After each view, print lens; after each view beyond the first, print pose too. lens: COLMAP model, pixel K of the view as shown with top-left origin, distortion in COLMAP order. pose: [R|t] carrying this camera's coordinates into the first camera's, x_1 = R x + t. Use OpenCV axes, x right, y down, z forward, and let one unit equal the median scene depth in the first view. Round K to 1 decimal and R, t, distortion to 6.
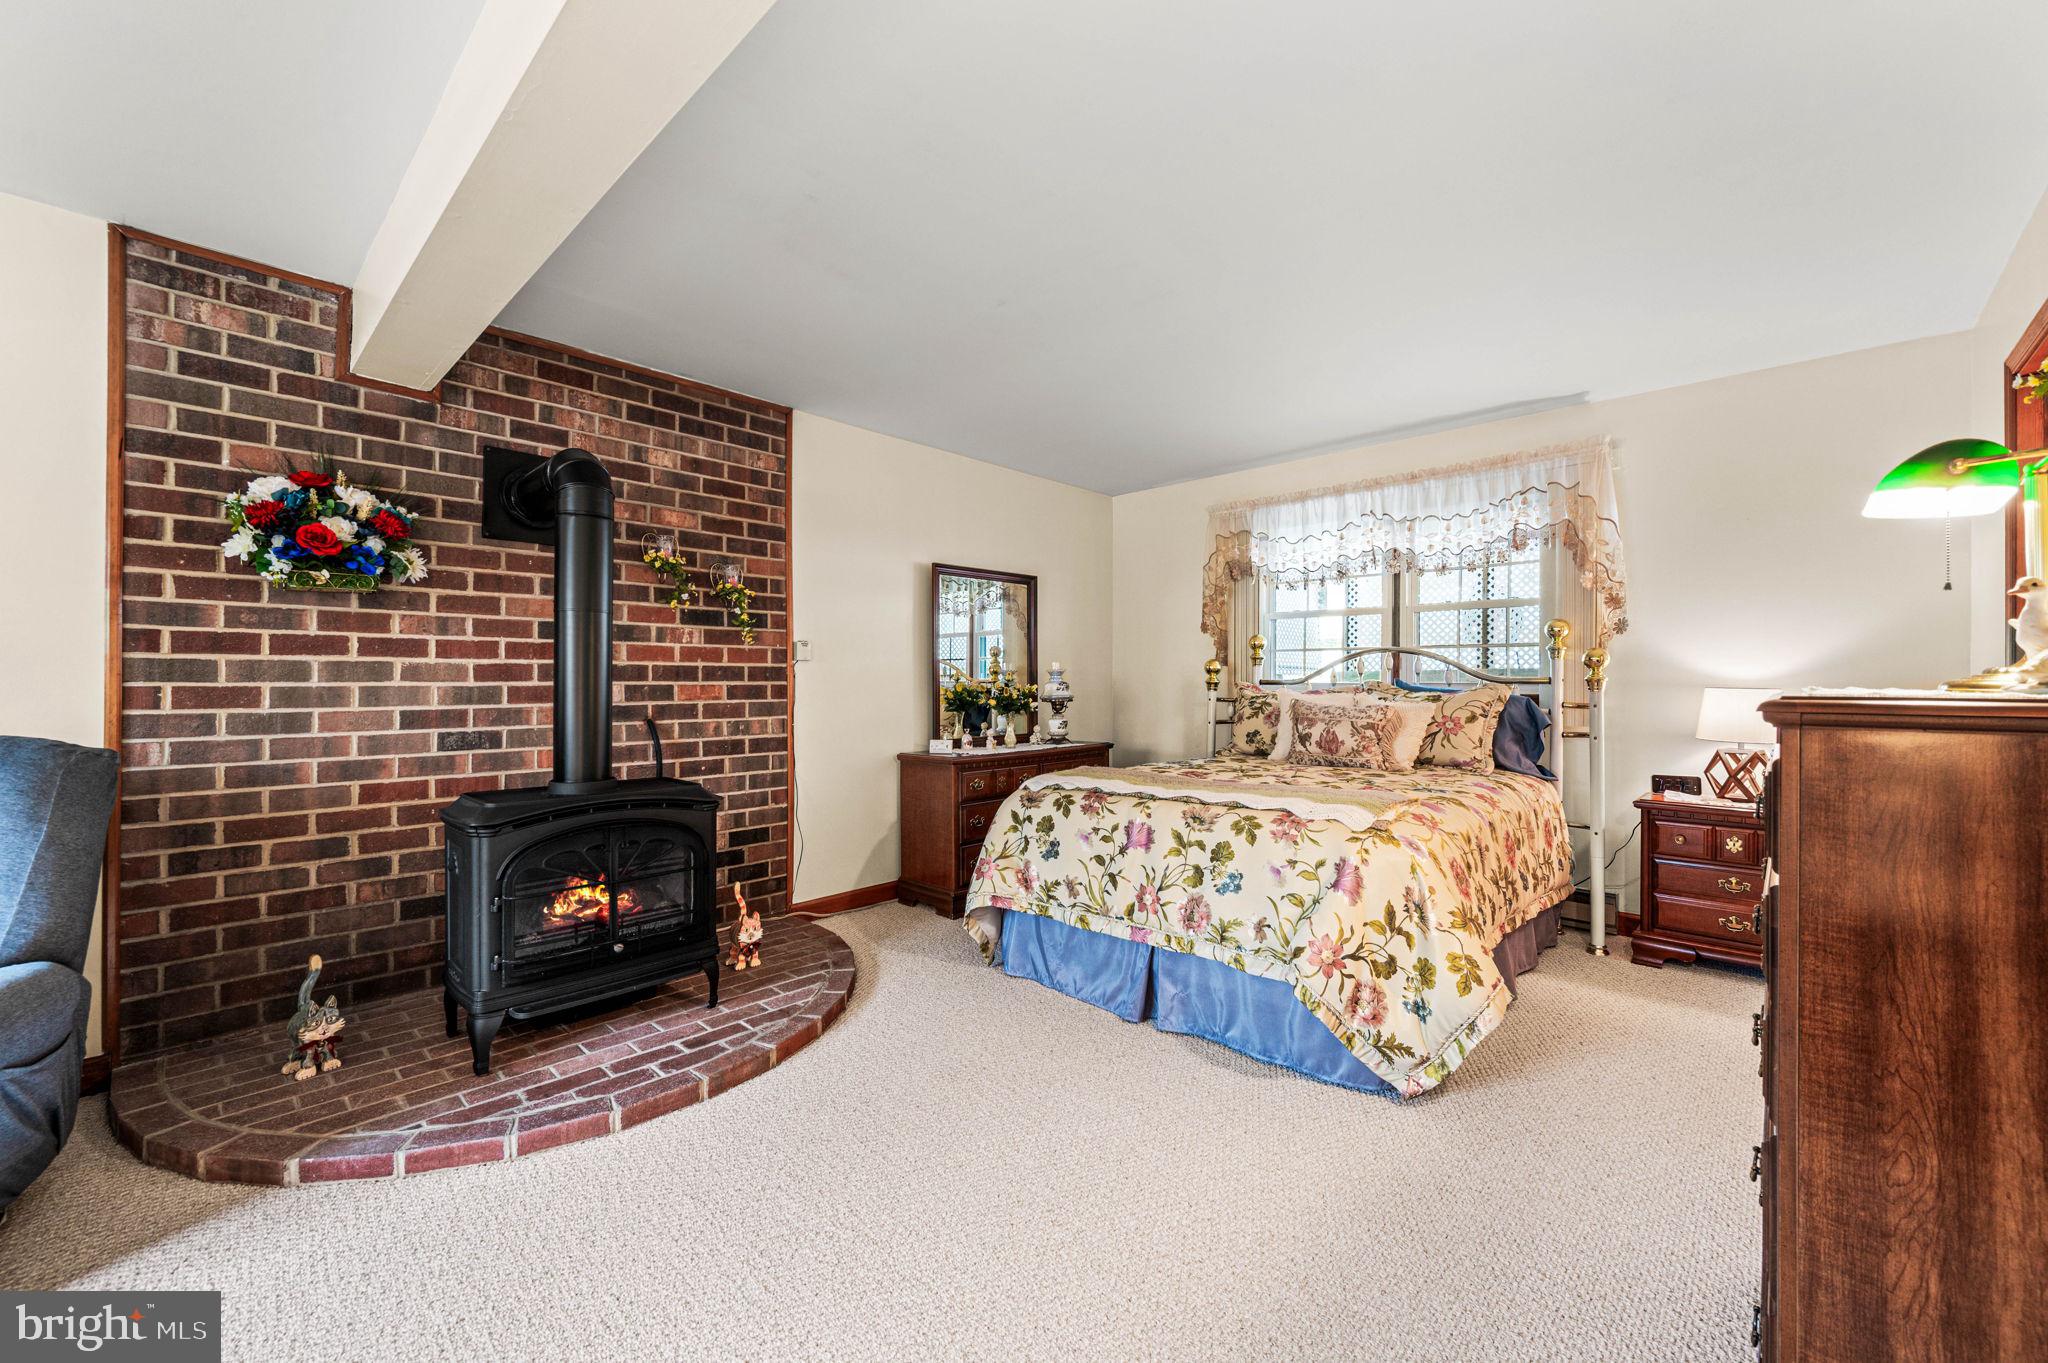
lens RADIAL K [[804.3, 0, 1026.7], [0, 804.3, 676.5], [0, 0, 1]] dist [-0.000396, 0.000117]
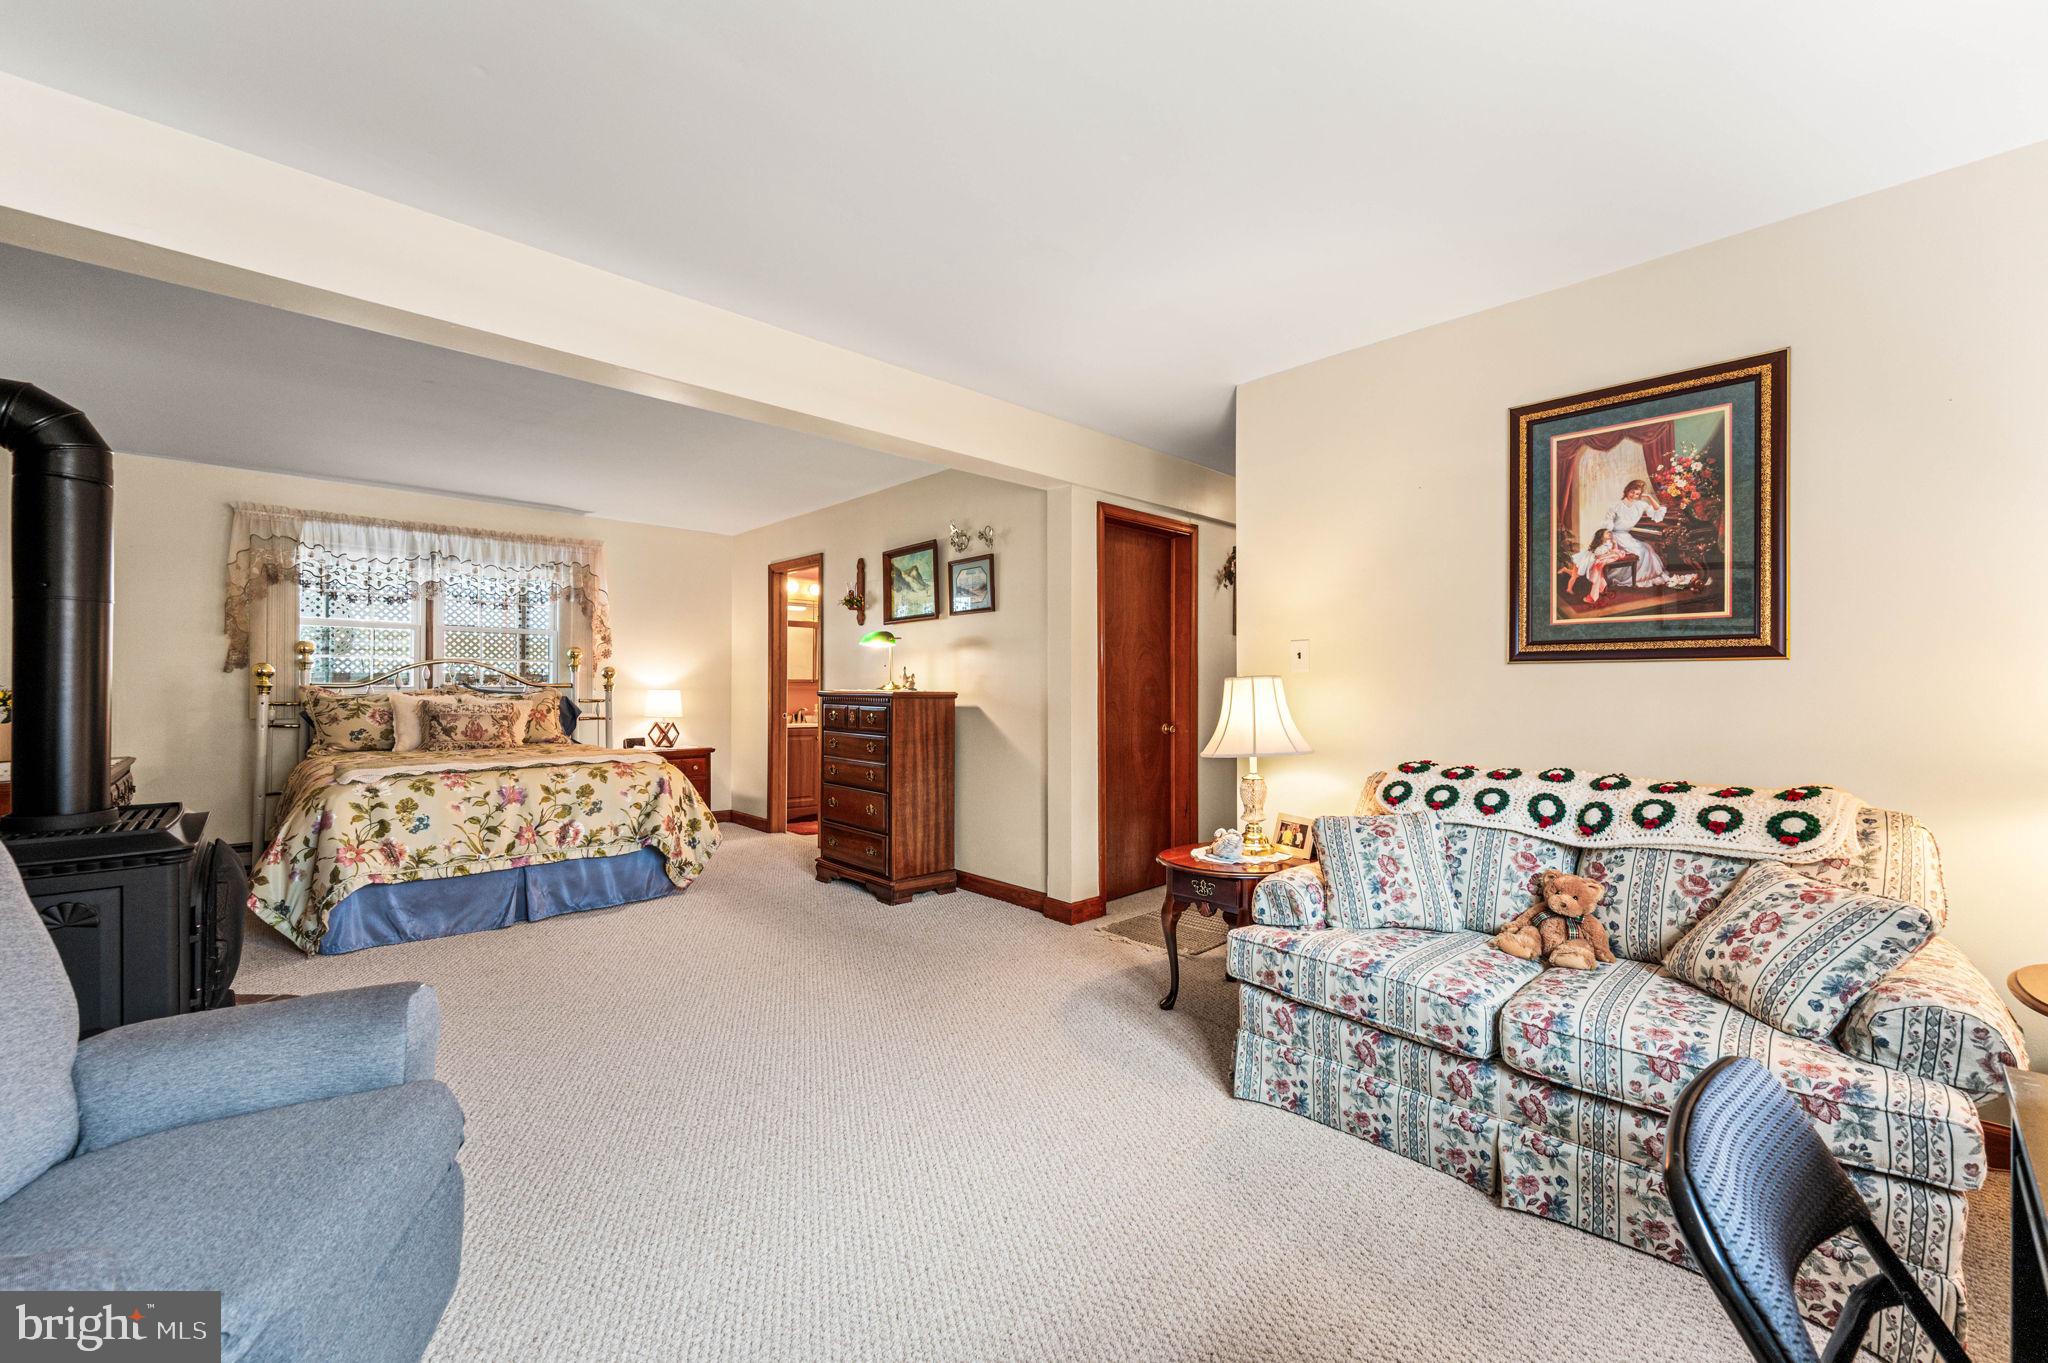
lens RADIAL K [[804.3, 0, 1026.7], [0, 804.3, 676.5], [0, 0, 1]] dist [-0.000396, 0.000117]
pose [[0.059759, 0.011193, 0.998150, -1.179491], [-0.011043, 0.999883, -0.010551, -0.007408], [-0.998152, -0.010392, 0.059876, 0.003174]]
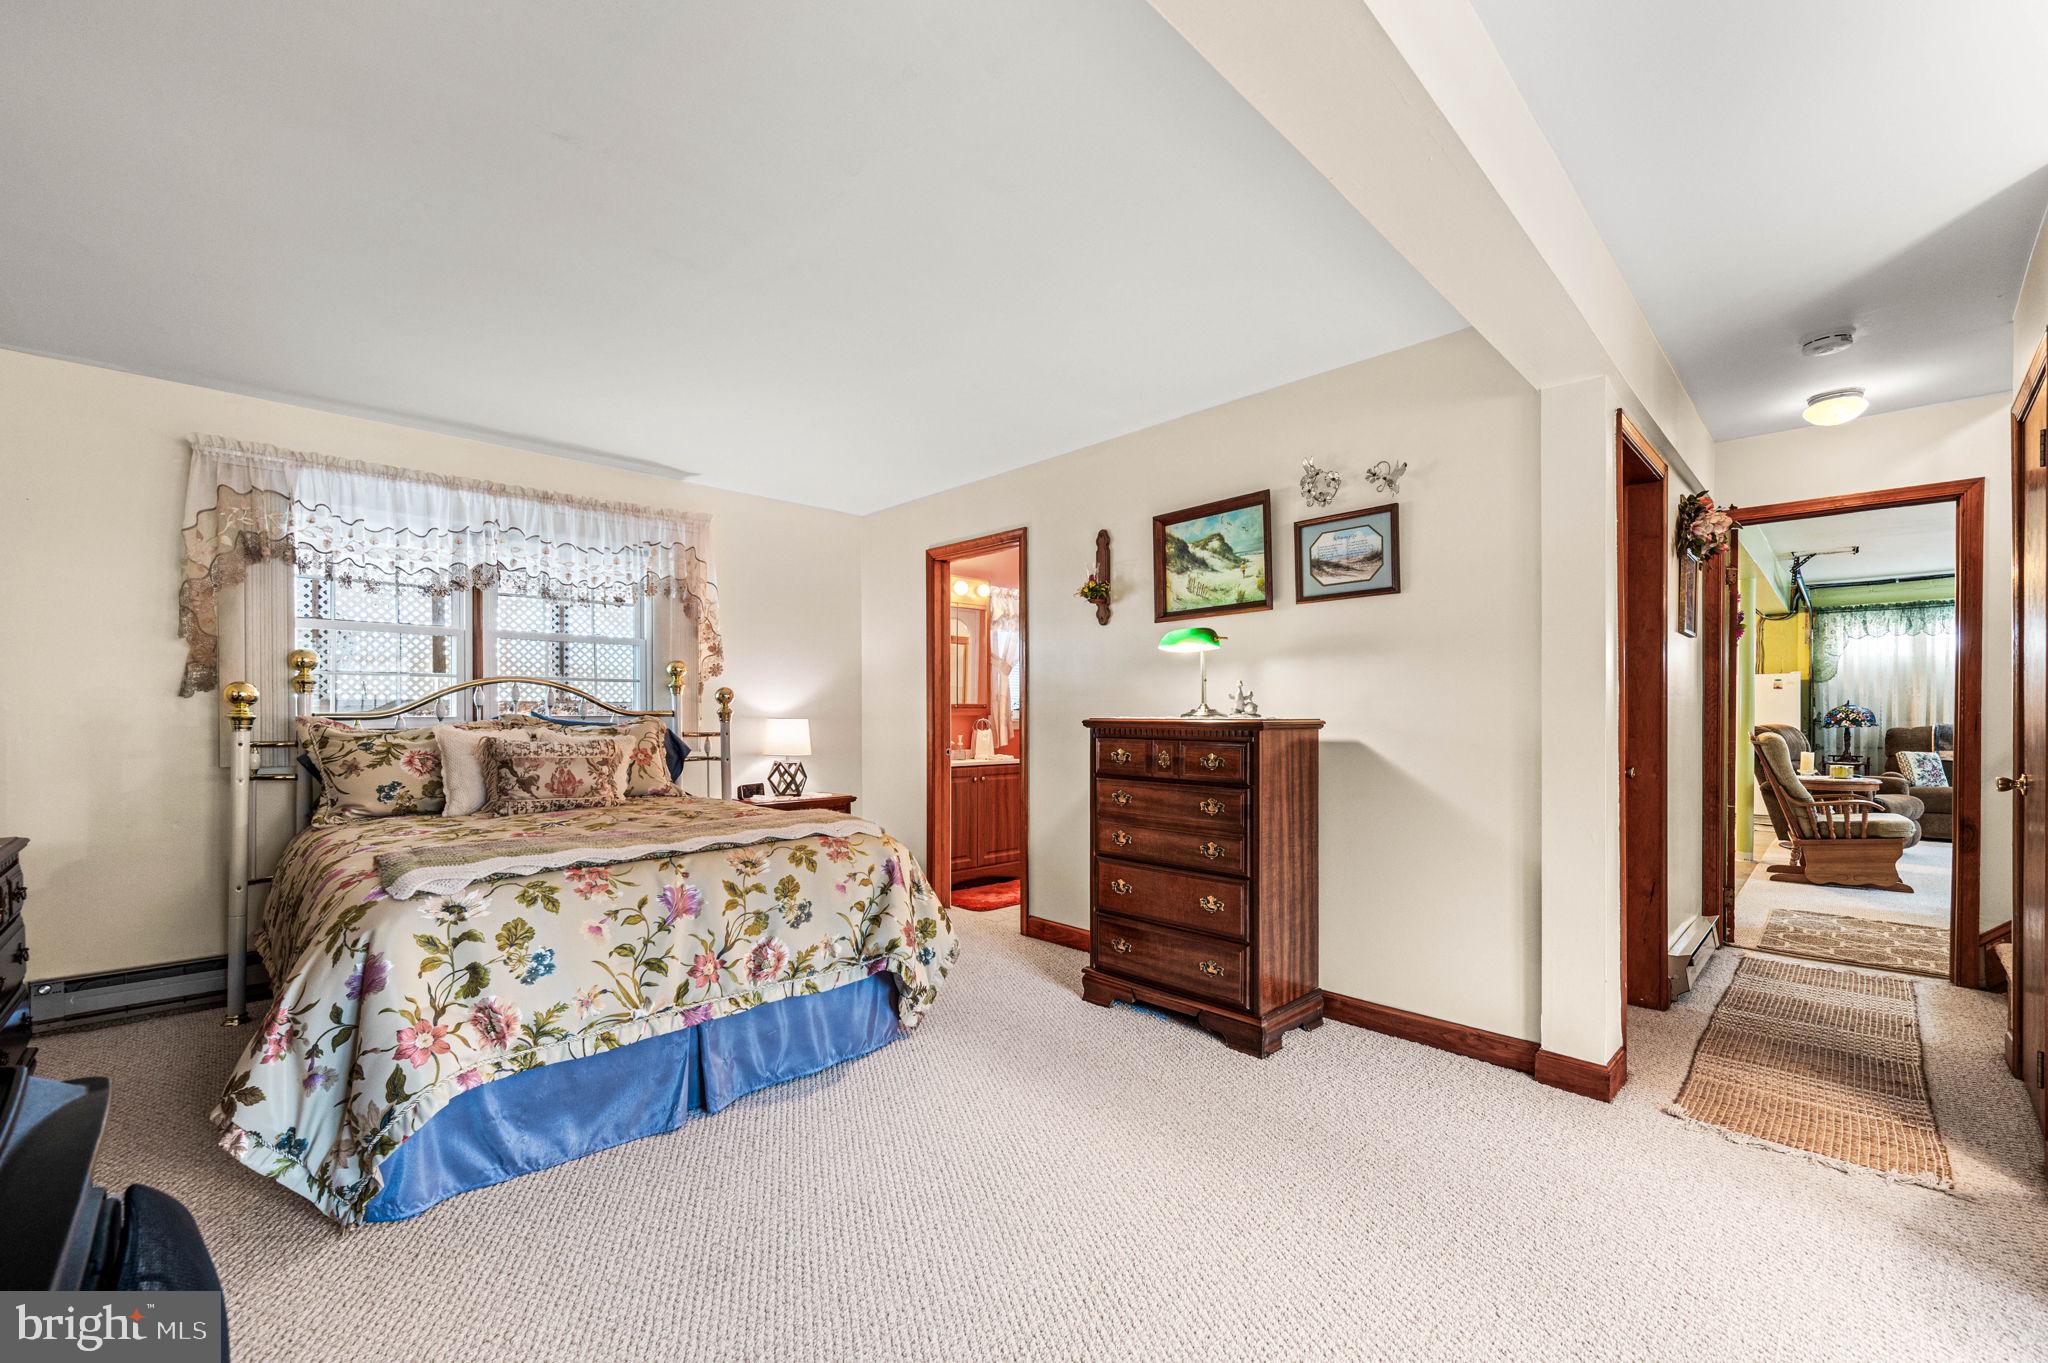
lens RADIAL K [[818.4, 0, 1039.4], [0, 818.4, 706.2], [0, 0, 1]] dist [-0.000194, -0.000139]
pose [[0.040143, 0.004876, 0.999182, -0.664693], [-0.004069, 0.999981, -0.004716, -0.002239], [-0.999186, -0.003877, 0.040162, 0.567816]]
